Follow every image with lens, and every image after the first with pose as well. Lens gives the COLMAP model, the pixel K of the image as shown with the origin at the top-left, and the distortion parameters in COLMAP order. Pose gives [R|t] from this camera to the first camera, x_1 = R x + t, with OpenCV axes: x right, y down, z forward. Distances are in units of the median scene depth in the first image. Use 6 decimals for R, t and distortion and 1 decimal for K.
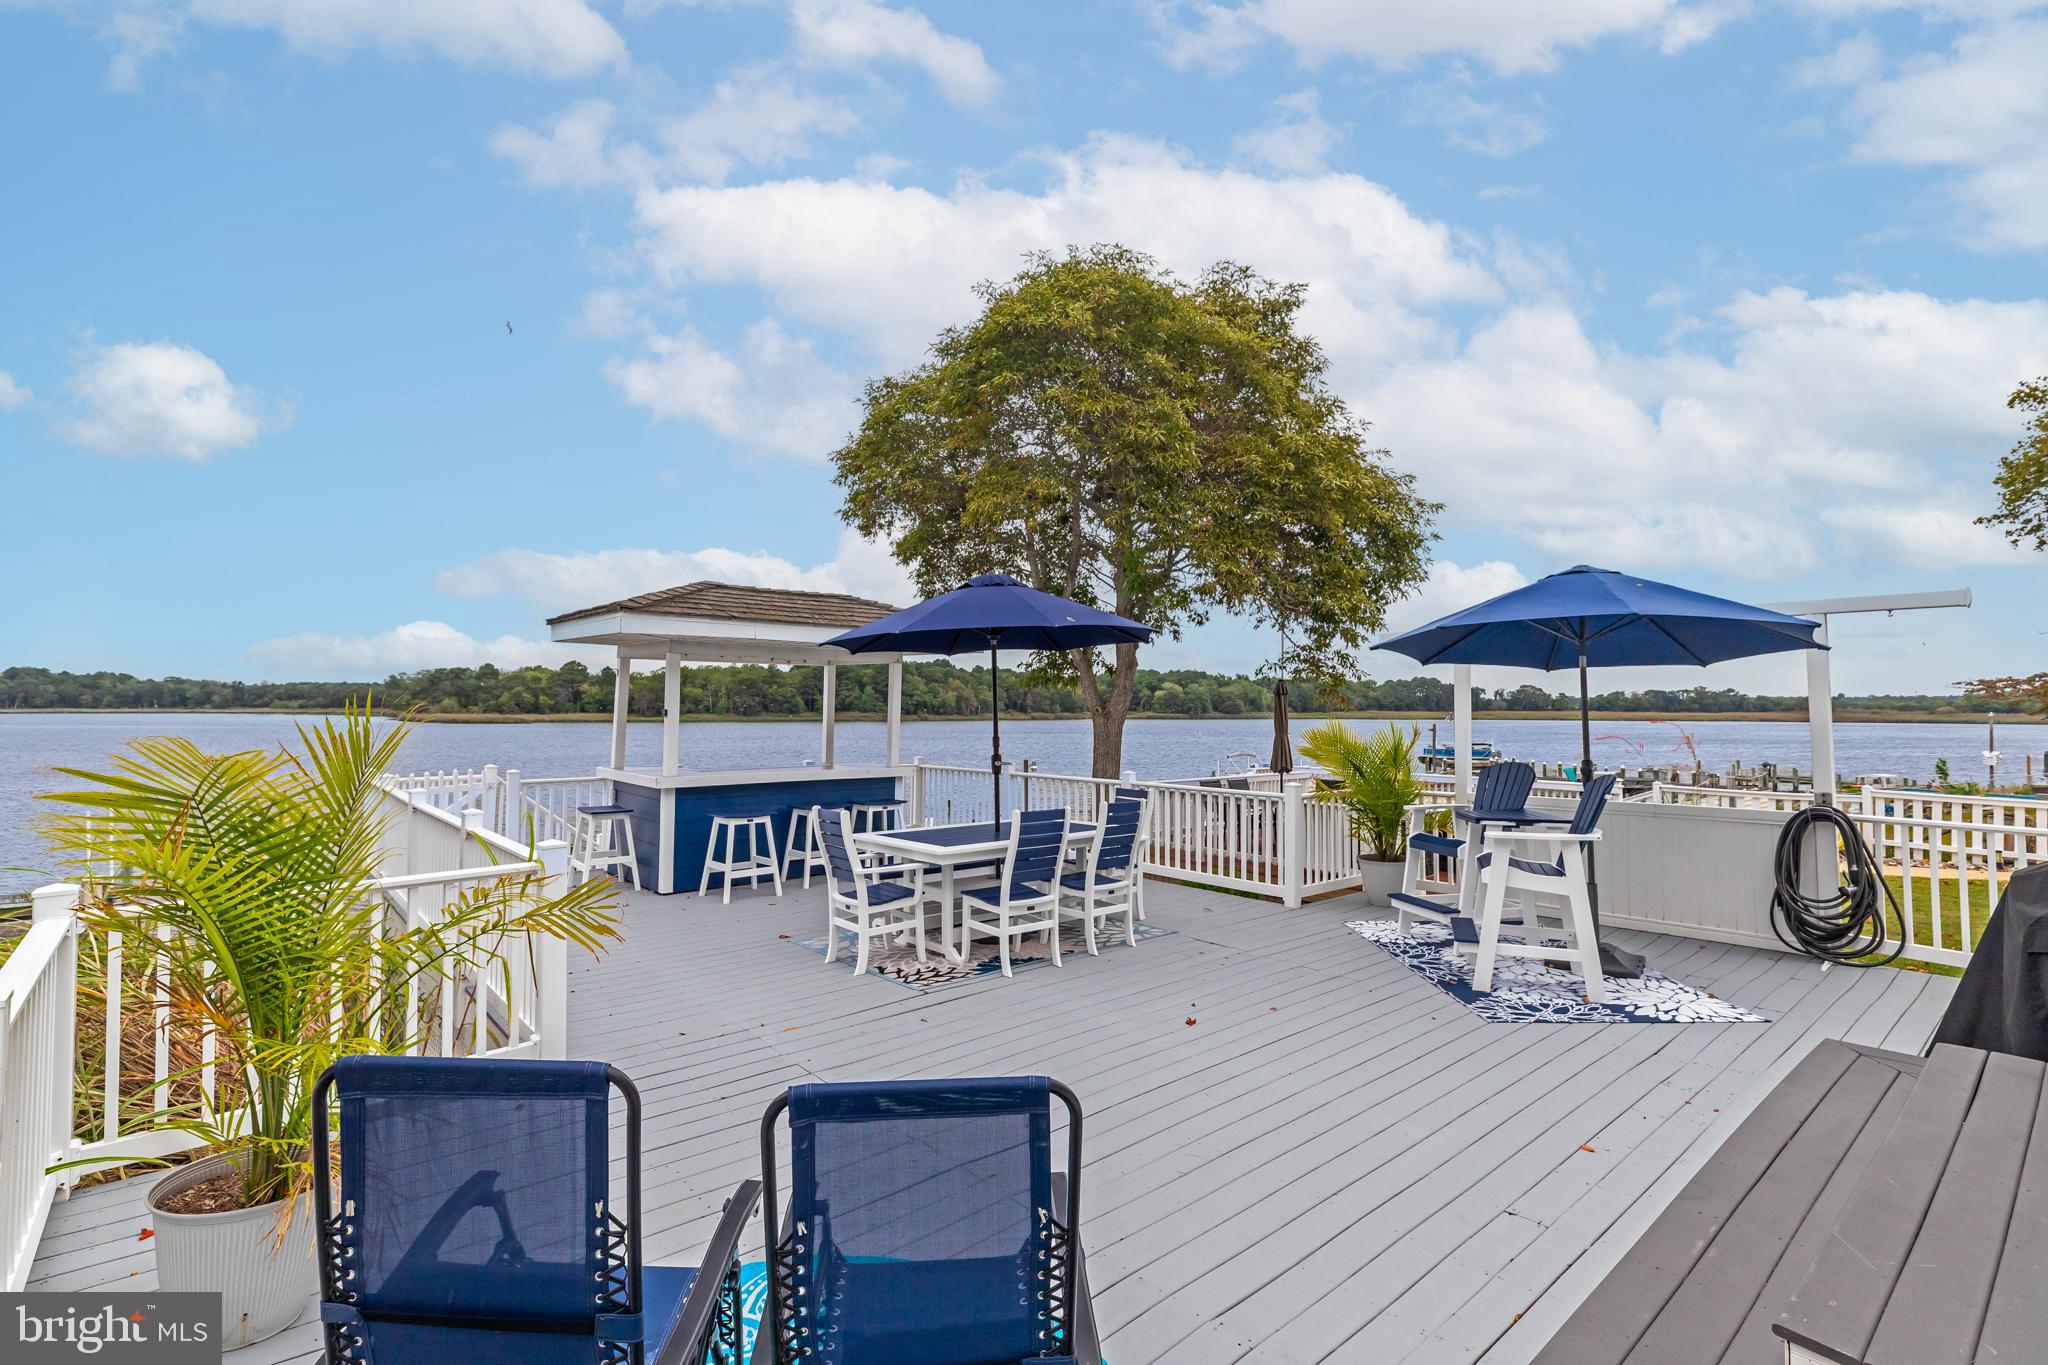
lens RADIAL K [[921.7, 0, 1024.0], [0, 921.7, 682.5], [0, 0, 1]] dist [-0.000190, 0.000056]
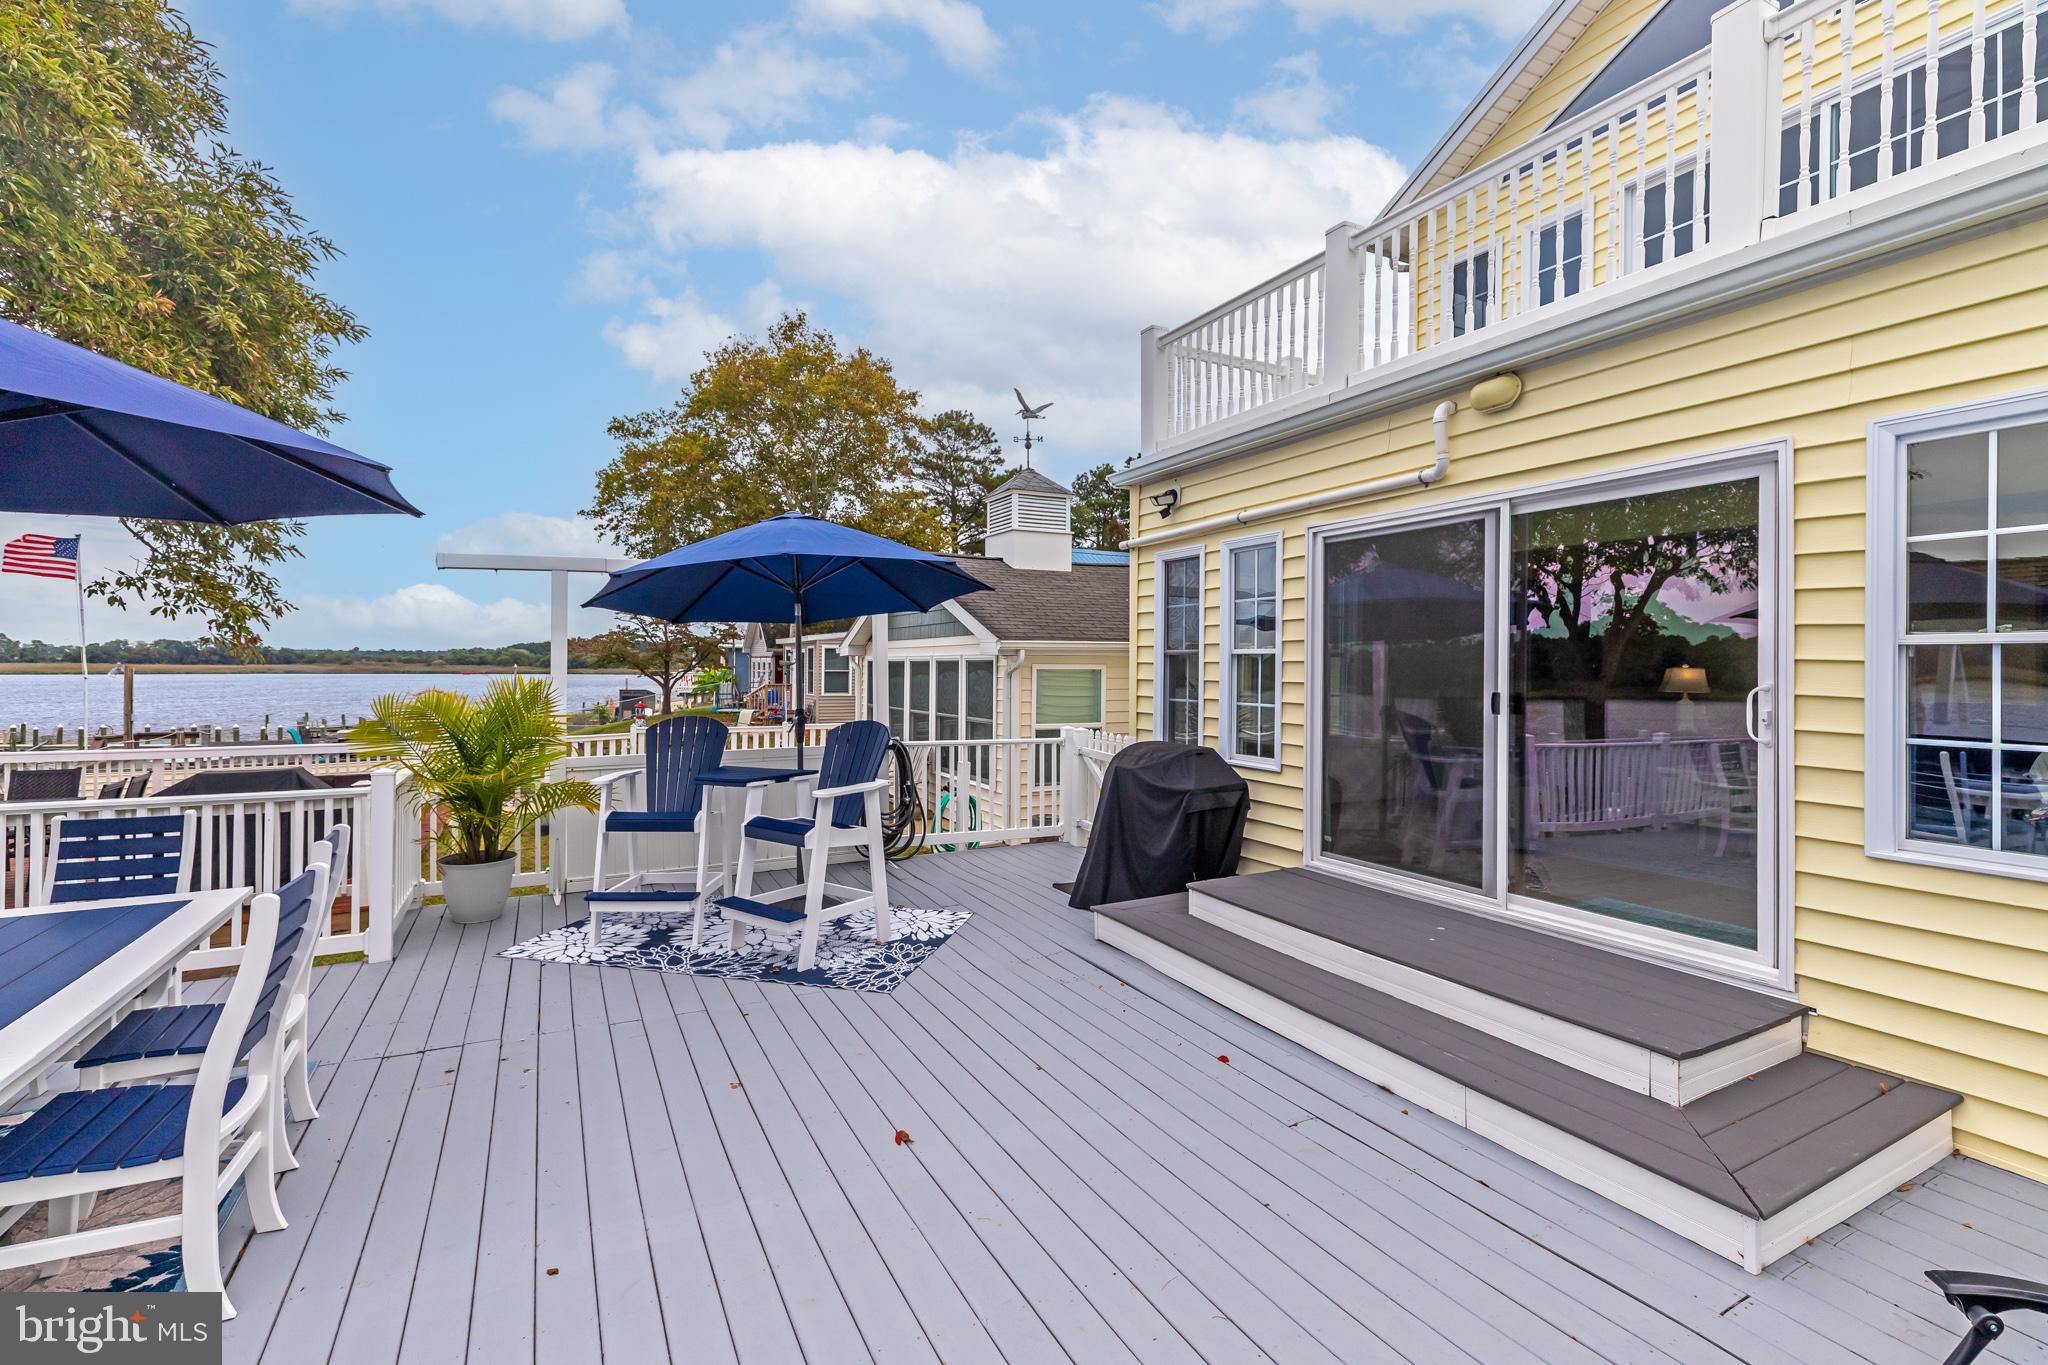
lens RADIAL K [[921.7, 0, 1024.0], [0, 921.7, 682.5], [0, 0, 1]] dist [-0.000190, 0.000056]
pose [[0.239845, -0.019191, 0.970621, -0.305855], [-0.029527, 0.999198, 0.027052, 0.024929], [-0.970362, -0.035148, 0.239086, 0.572227]]
